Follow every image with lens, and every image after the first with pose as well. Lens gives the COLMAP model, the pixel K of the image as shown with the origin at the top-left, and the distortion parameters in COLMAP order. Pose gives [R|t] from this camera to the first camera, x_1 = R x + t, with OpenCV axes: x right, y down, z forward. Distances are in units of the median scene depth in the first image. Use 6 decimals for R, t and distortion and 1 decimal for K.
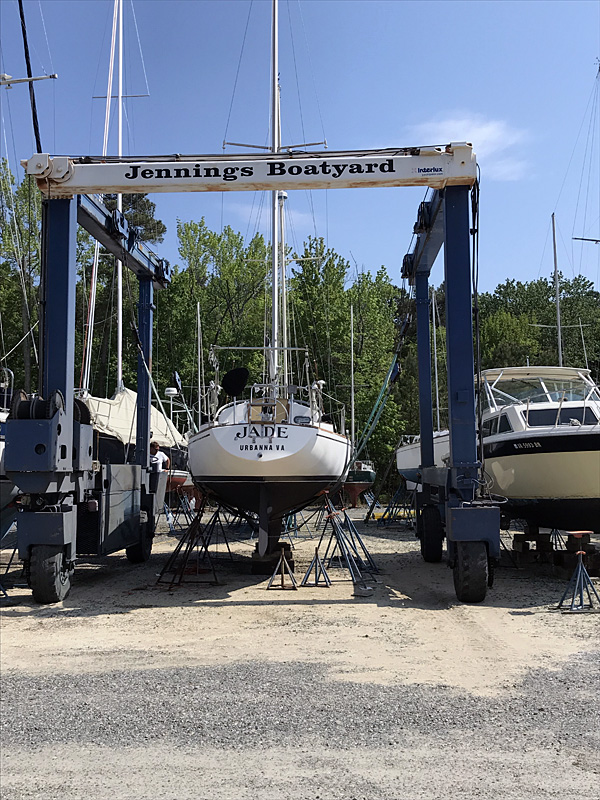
lens RADIAL K [[906.7, 0, 306.6], [0, 906.7, 383.6], [0, 0, 1]] dist [0.032873, 0.000000]
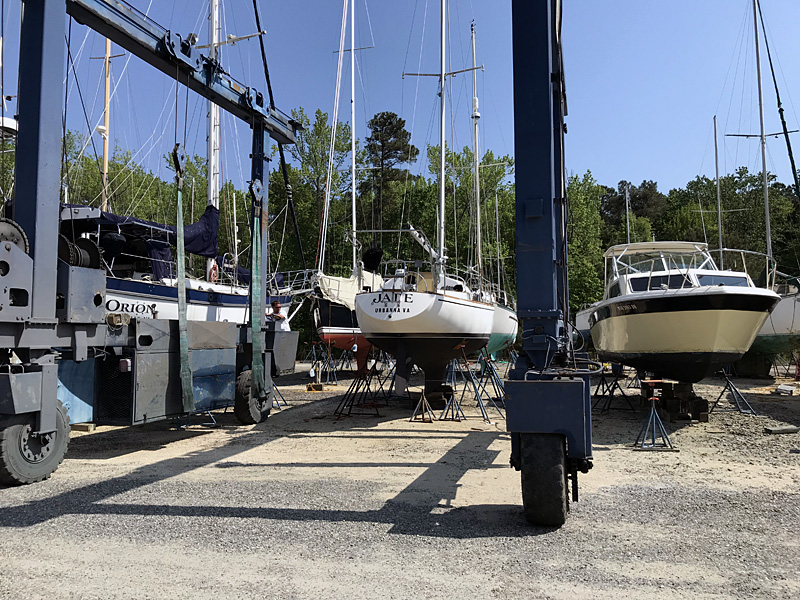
lens RADIAL K [[669.2, 0, 399.8], [0, 669.2, 300.7], [0, 0, 1]] dist [0.040706, -0.012461]
pose [[0.974217, -0.008977, -0.225436, 0.221062], [0.019796, 0.998756, 0.045776, 0.019067], [0.224744, -0.049059, 0.973182, 0.125887]]
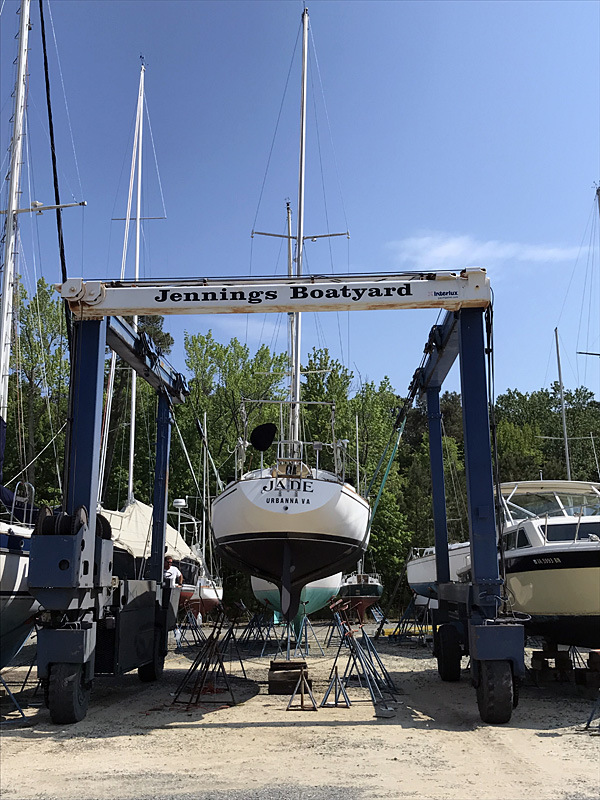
lens RADIAL K [[906.7, 0, 310.1], [0, 906.7, 377.8], [0, 0, 1]] dist [0.032873, 0.000000]
pose [[1.000000, -0.000331, 0.000818, -0.016688], [0.000431, 0.991996, -0.126265, -0.004844], [-0.000769, 0.126266, 0.991996, -0.020789]]
